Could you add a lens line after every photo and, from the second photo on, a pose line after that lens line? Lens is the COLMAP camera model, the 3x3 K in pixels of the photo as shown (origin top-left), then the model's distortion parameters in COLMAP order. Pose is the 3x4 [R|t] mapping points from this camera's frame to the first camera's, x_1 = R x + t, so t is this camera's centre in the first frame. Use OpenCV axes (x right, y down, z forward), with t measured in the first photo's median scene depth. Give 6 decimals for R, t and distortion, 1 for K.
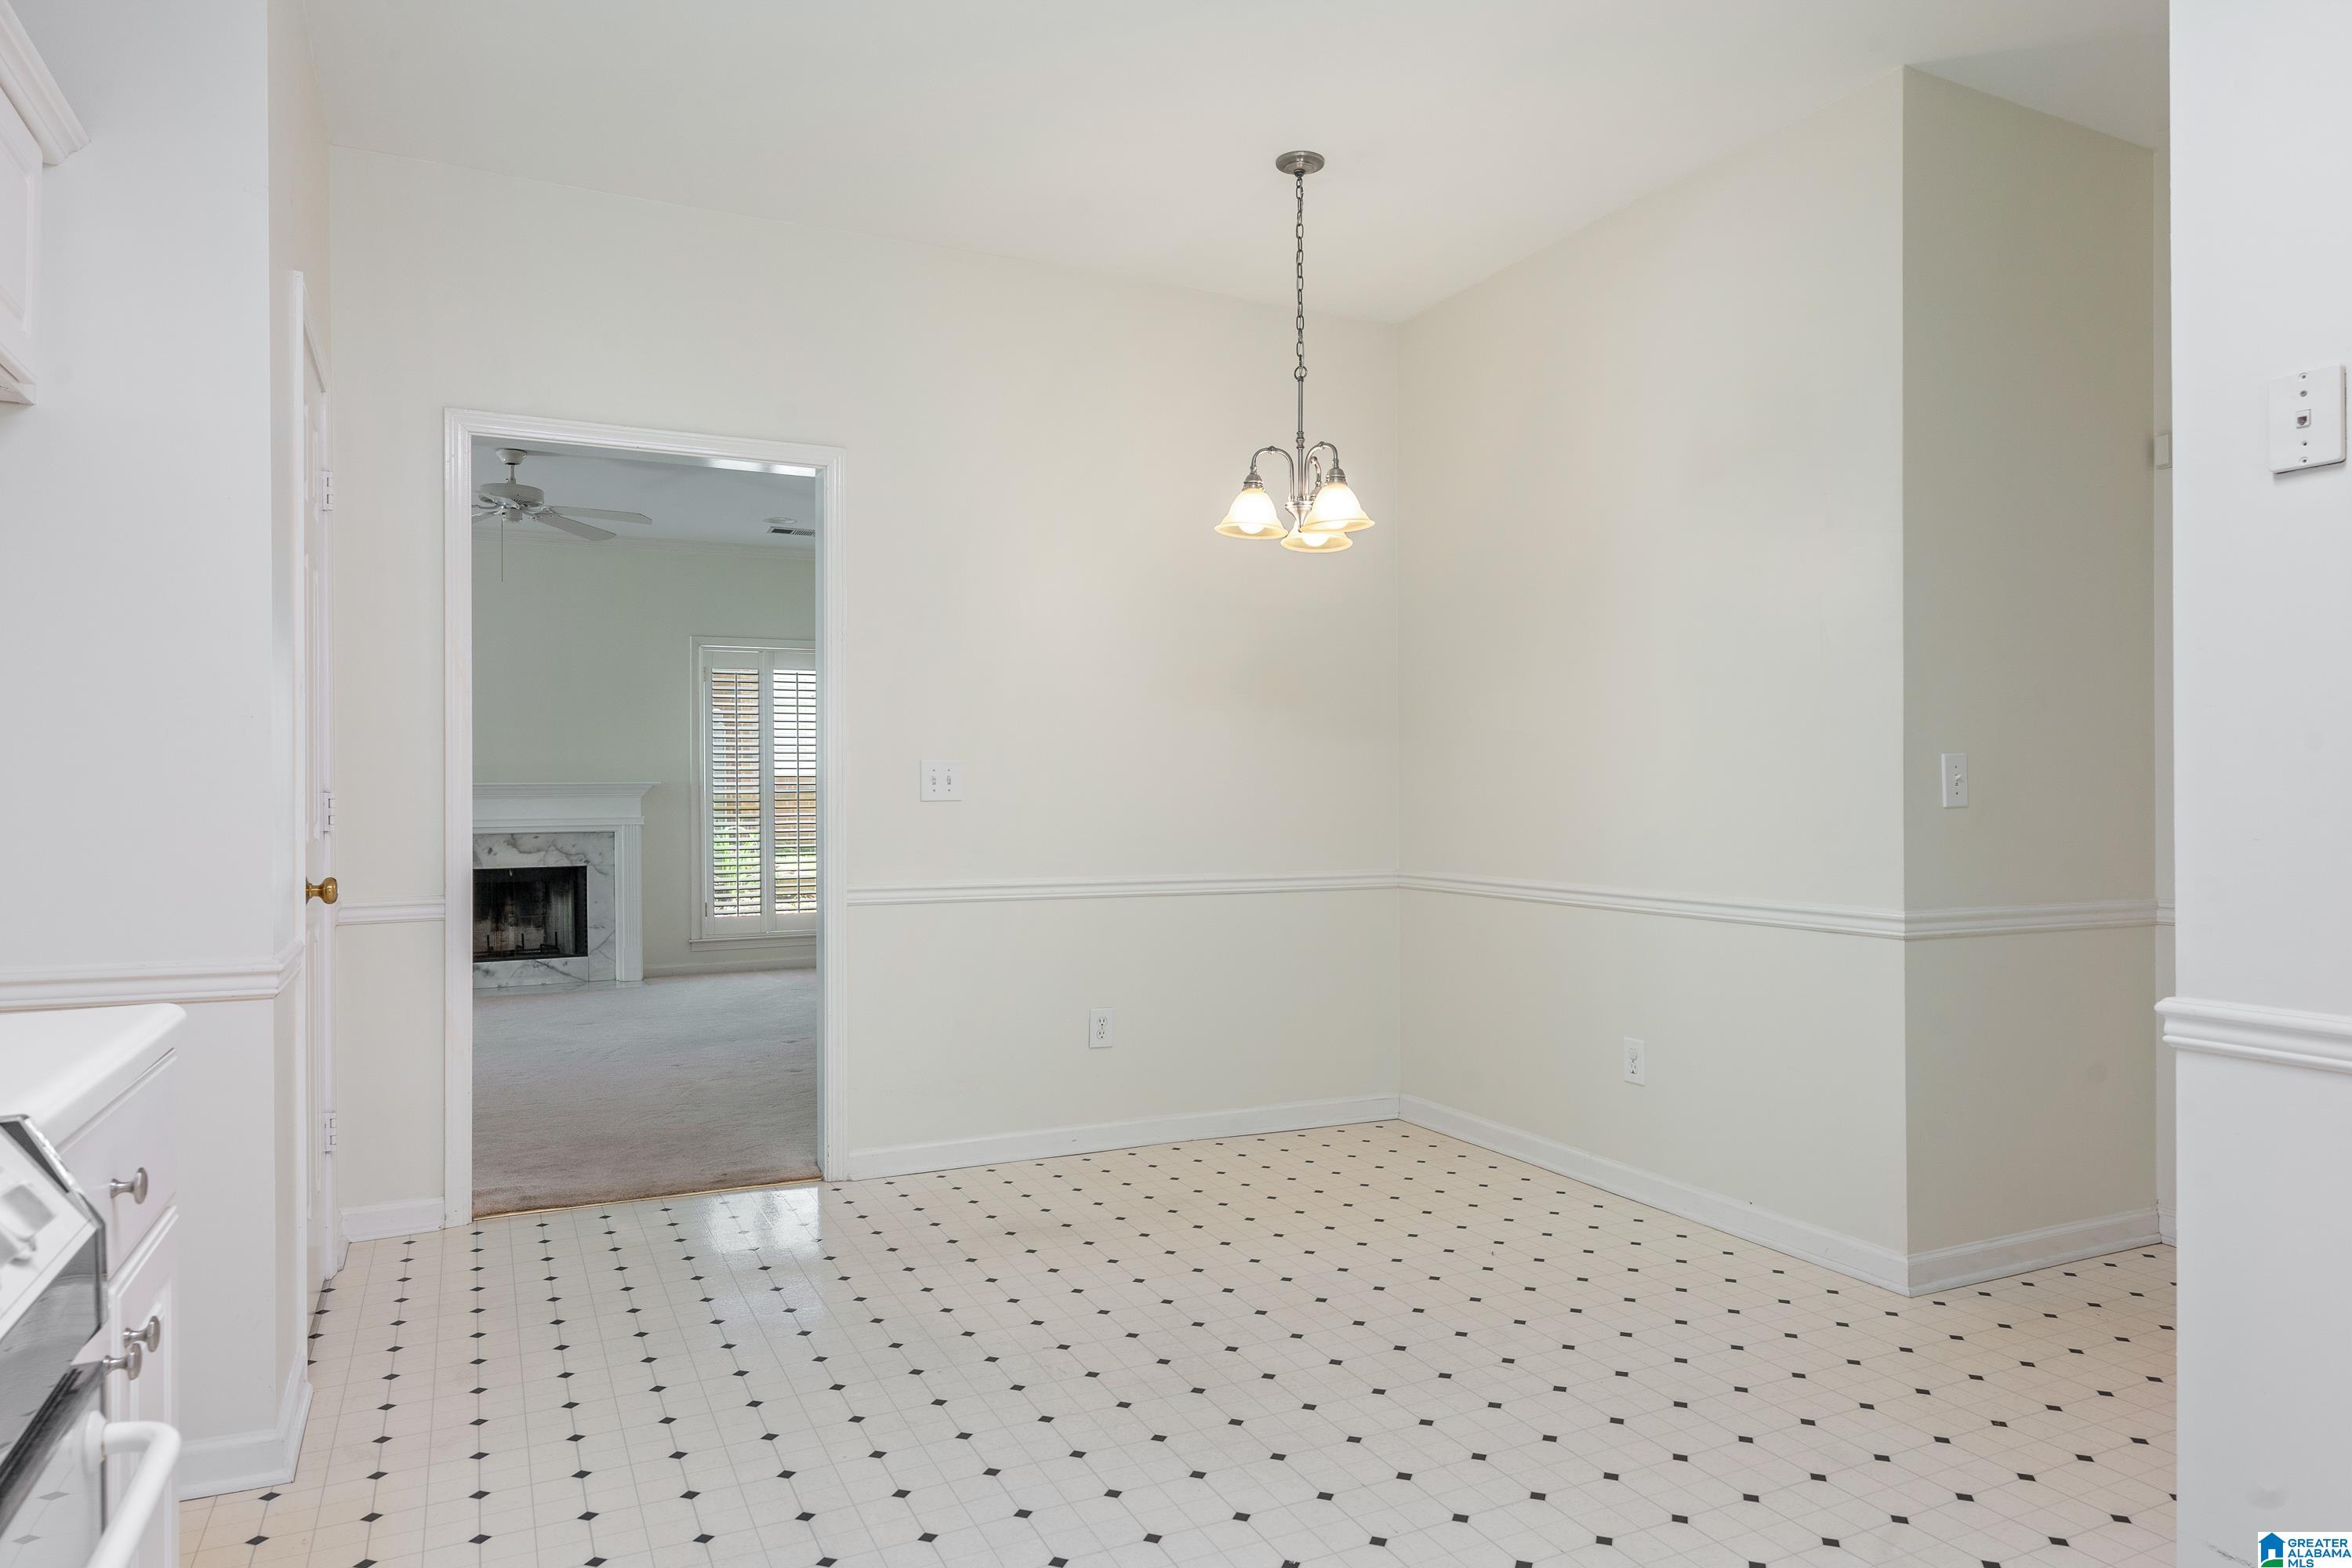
lens RADIAL K [[1464.9, 0, 1187.0], [0, 1464.9, 805.5], [0, 0, 1]] dist [0.003999, -0.002213]
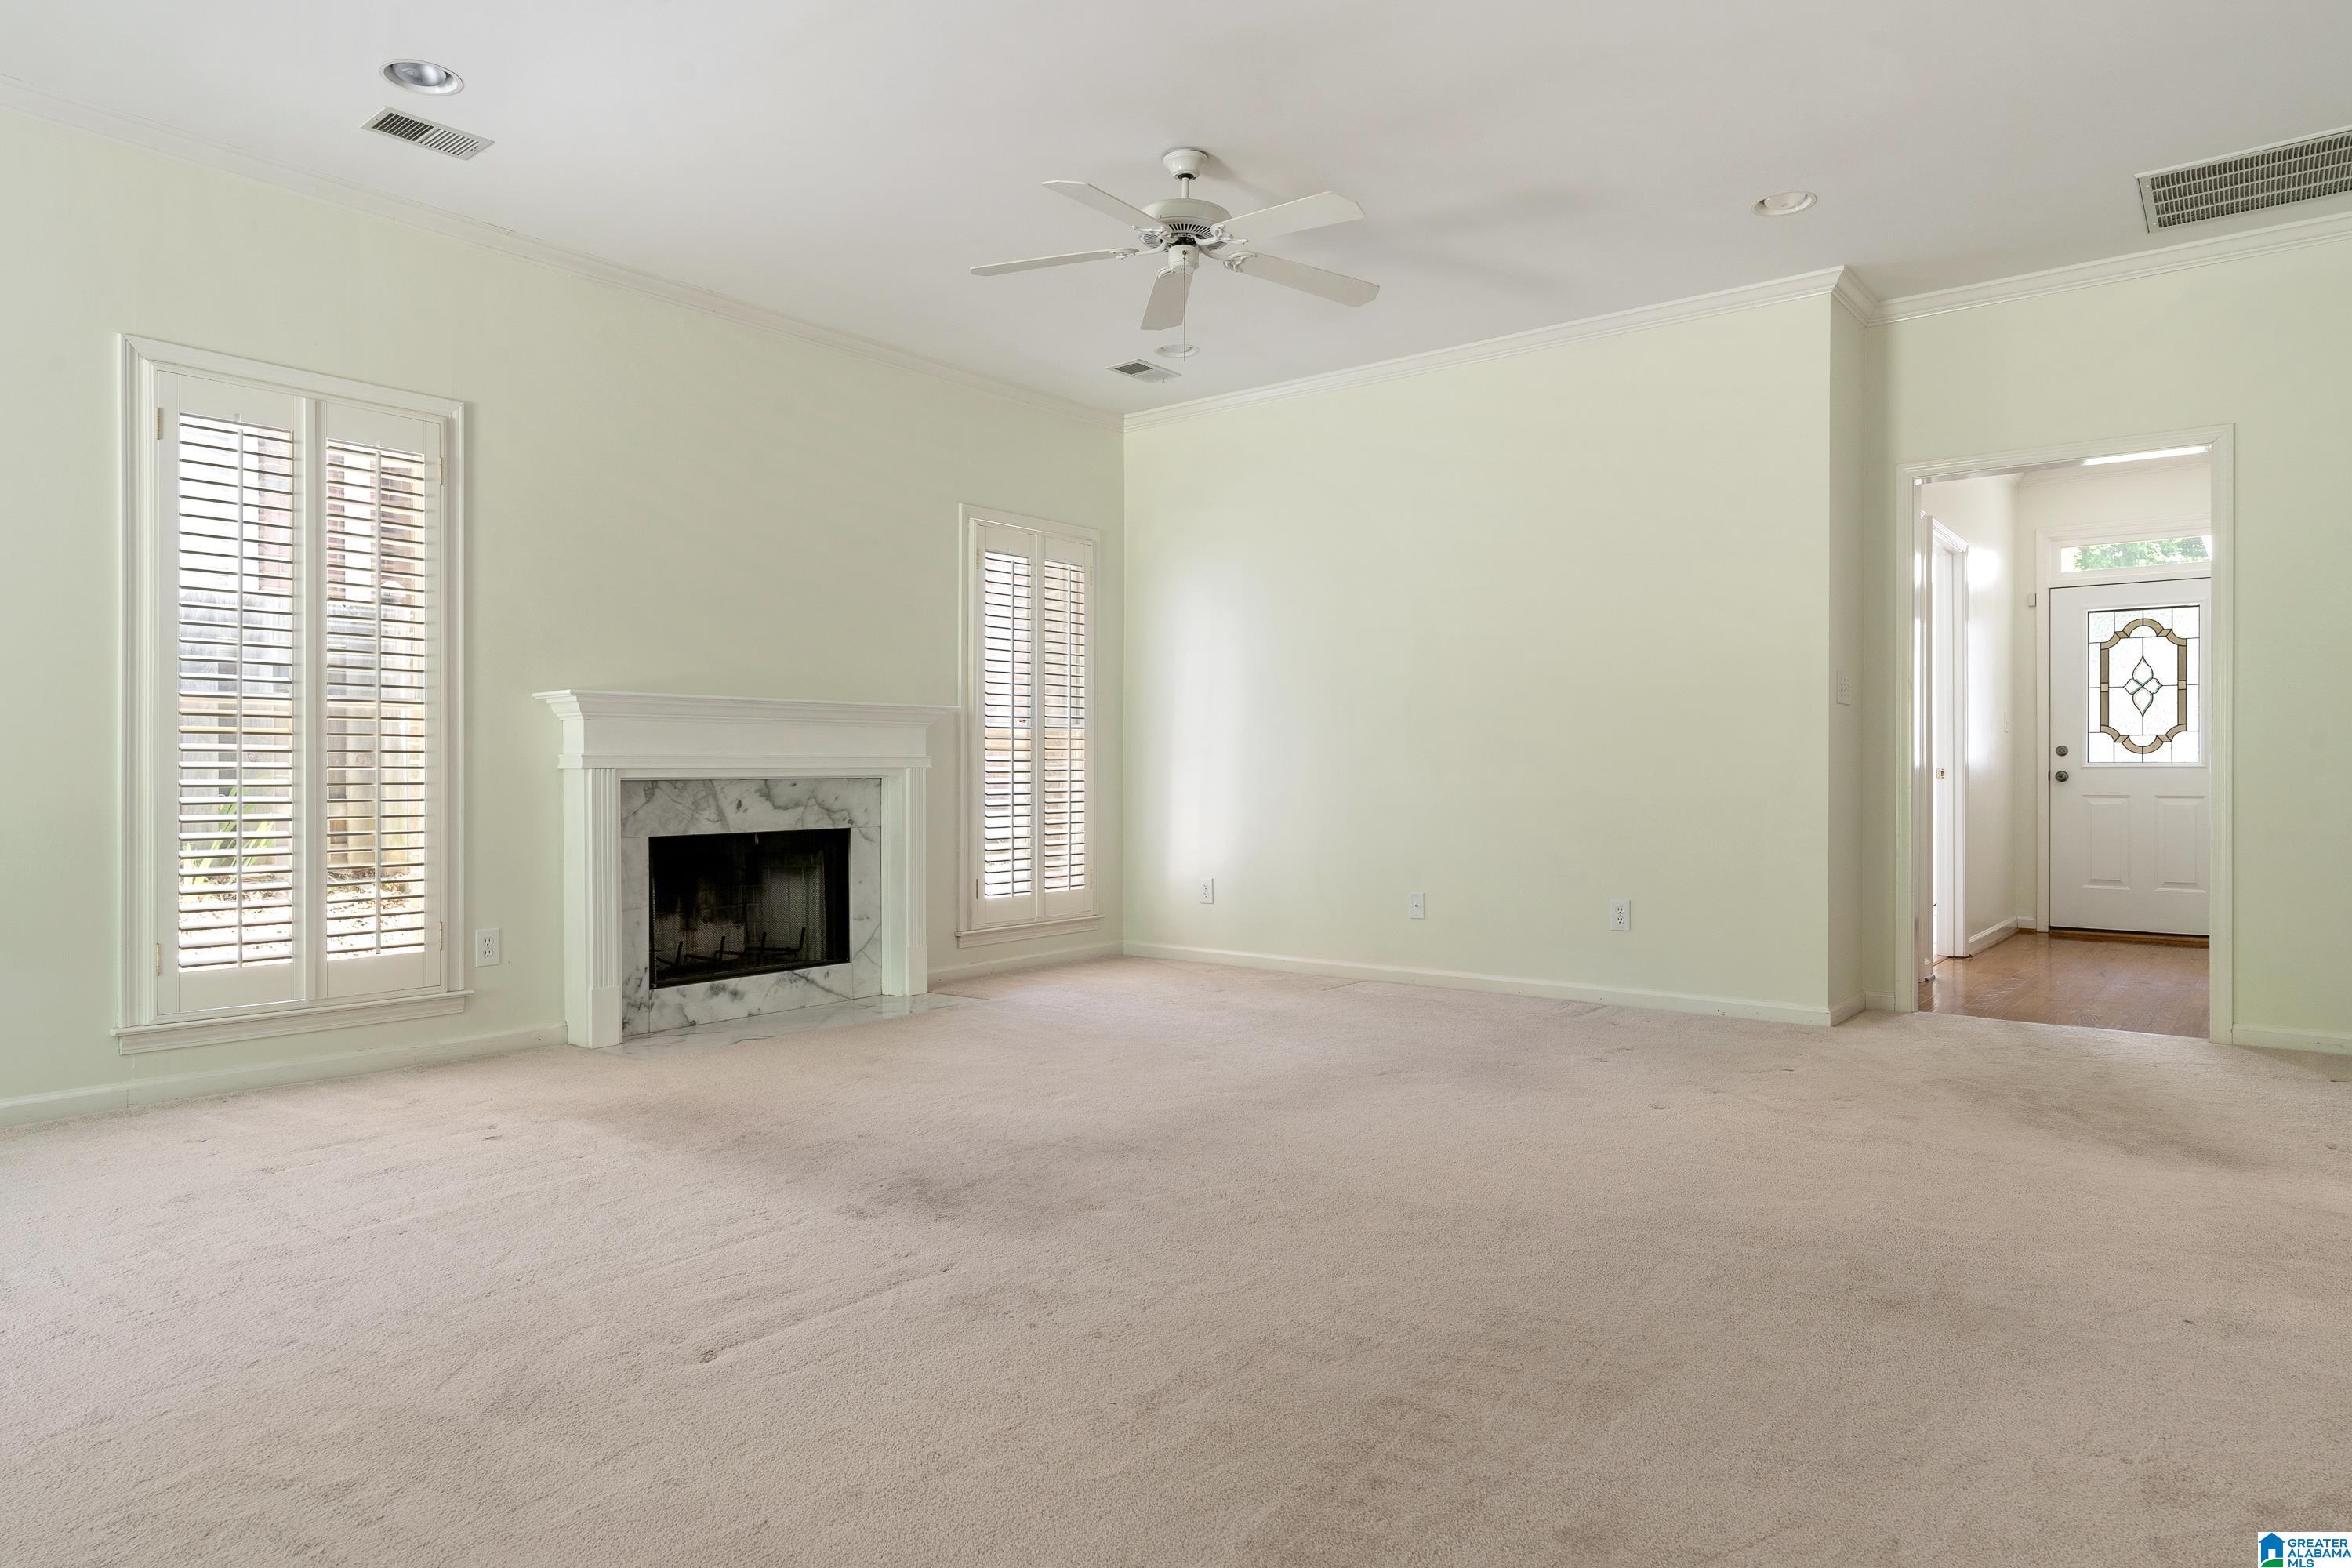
lens RADIAL K [[1433.1, 0, 1175.7], [0, 1433.1, 782.9], [0, 0, 1]] dist [-0.000207, 0.006800]
pose [[0.904771, -0.000234, 0.425897, -0.735388], [0.000999, 0.999998, -0.001572, 0.028710], [-0.425896, 0.001848, 0.904770, 0.451523]]
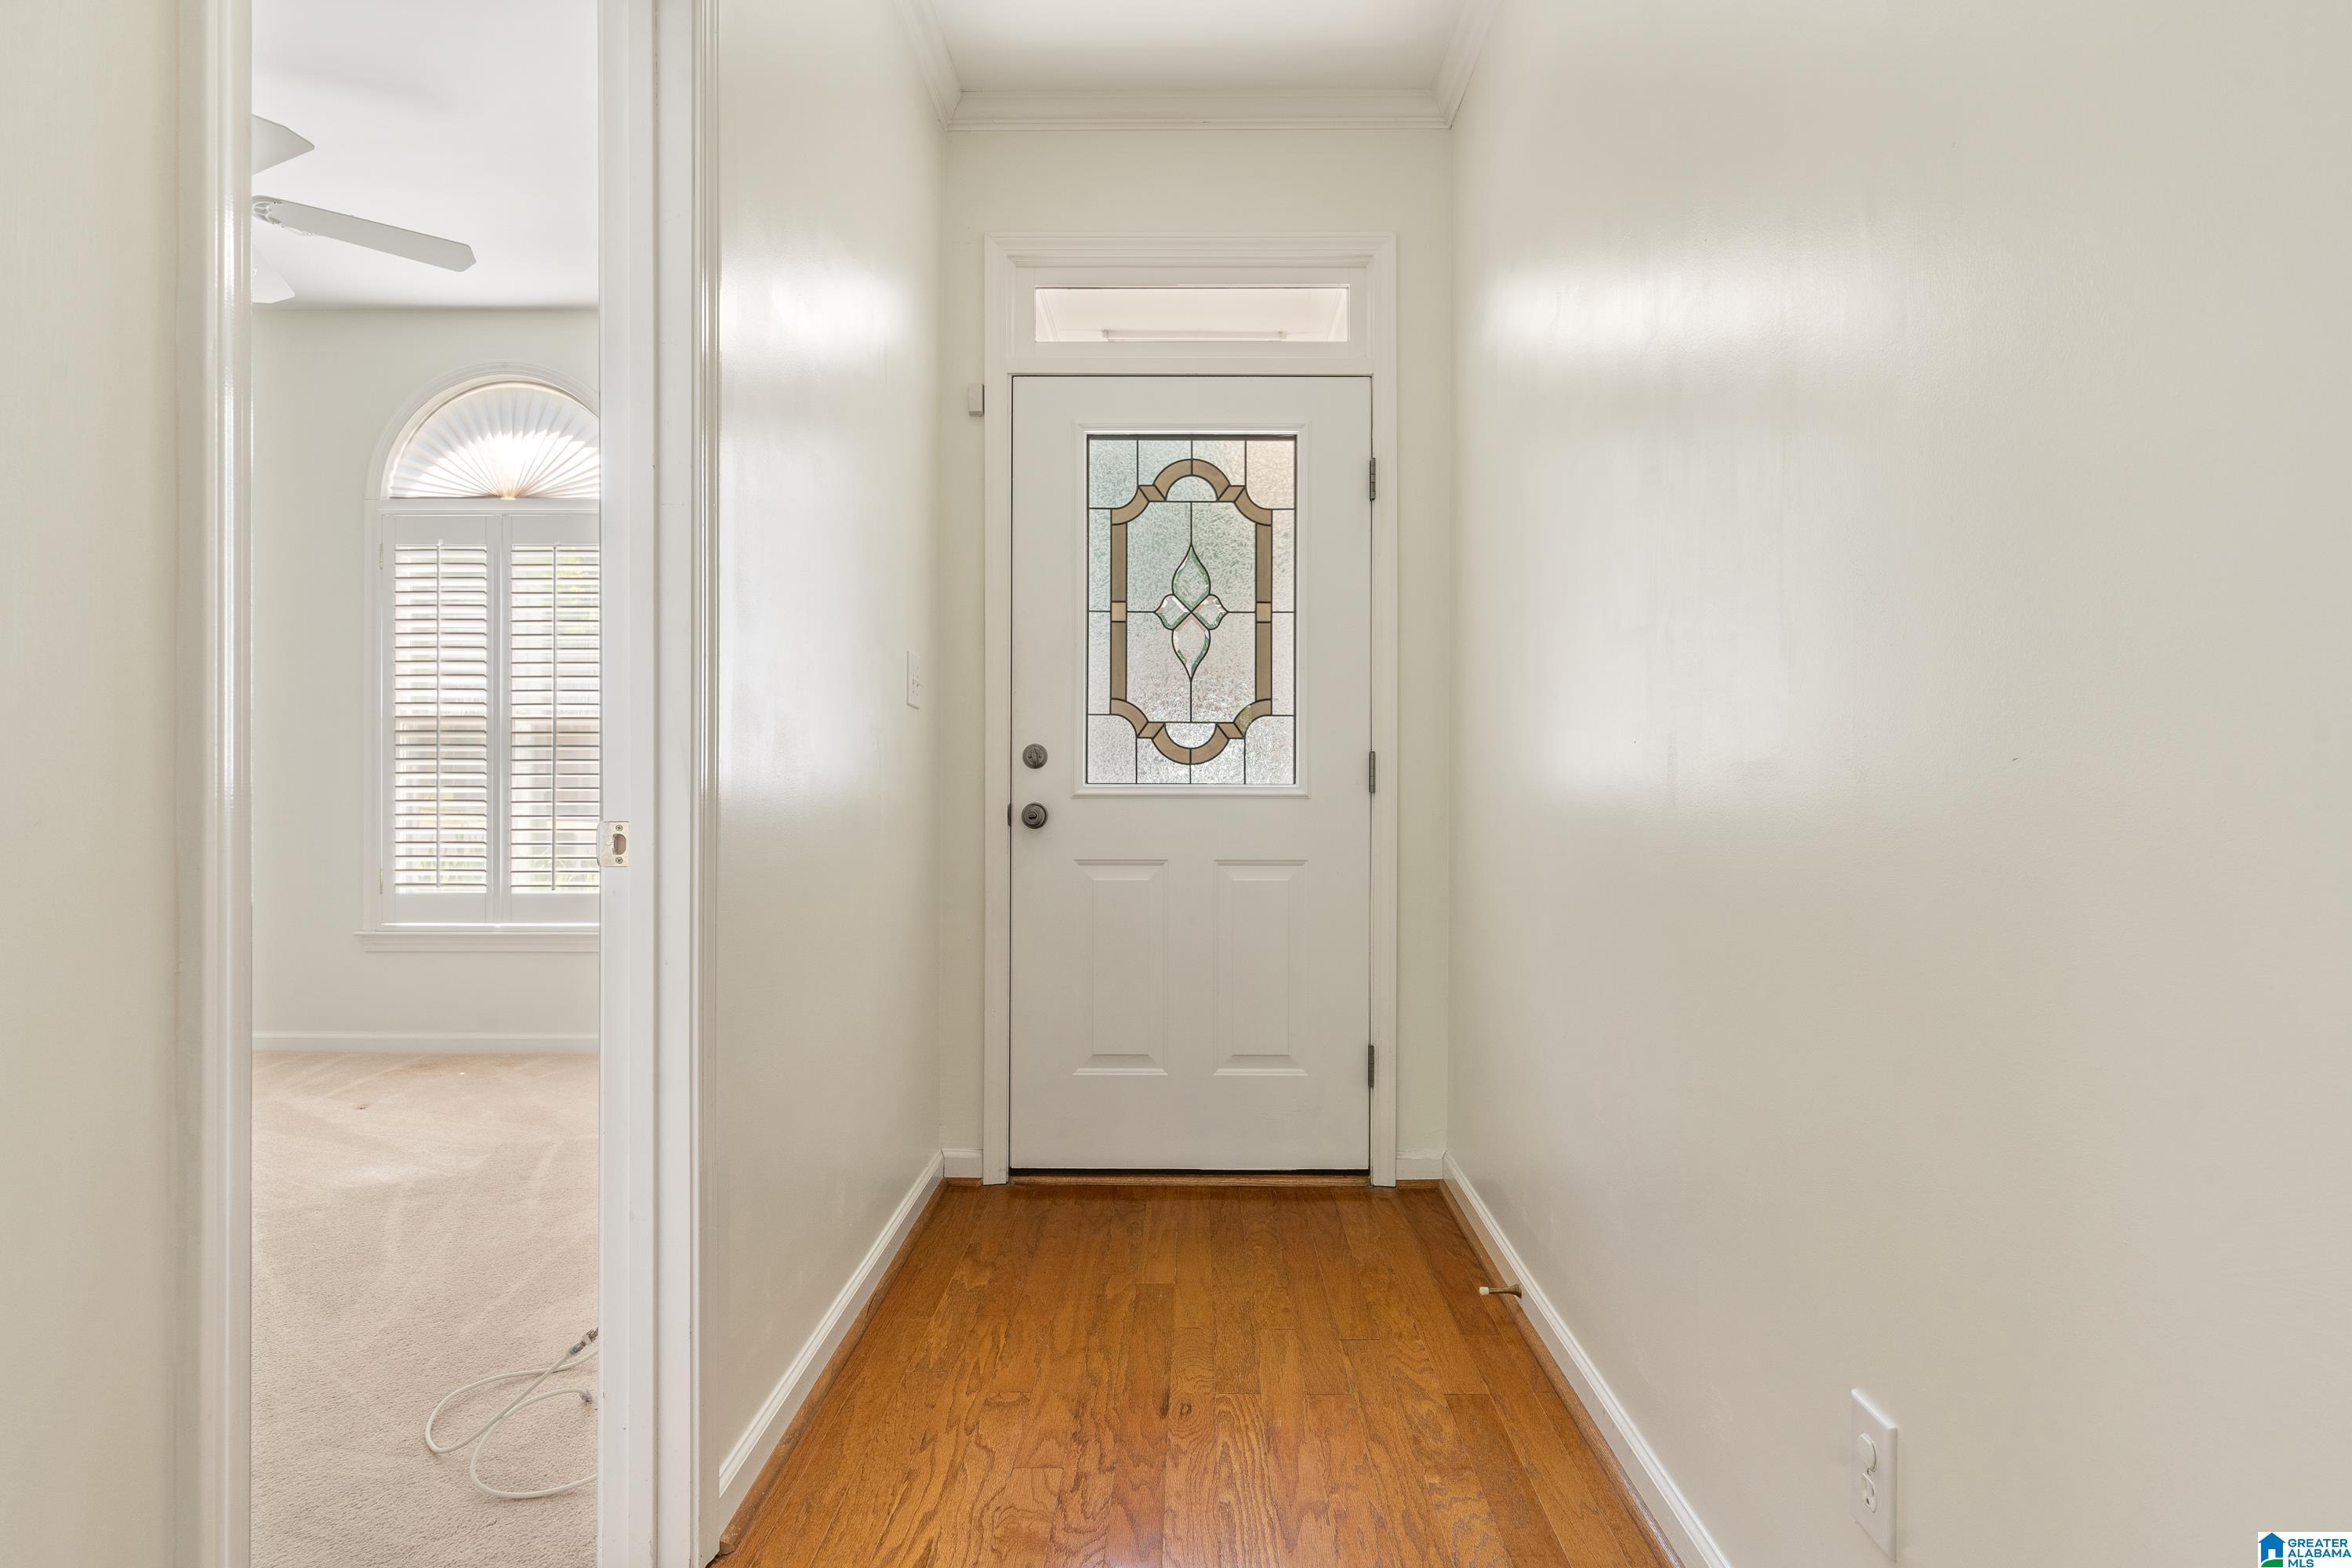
lens RADIAL K [[1339.0, 0, 1161.6], [0, 1339.0, 787.5], [0, 0, 1]] dist [-0.002754, -0.000436]
pose [[0.465347, 0.007637, 0.885095, 0.068538], [0.000771, 0.999959, -0.009034, 0.015911], [-0.885128, 0.004886, 0.465322, 0.974763]]
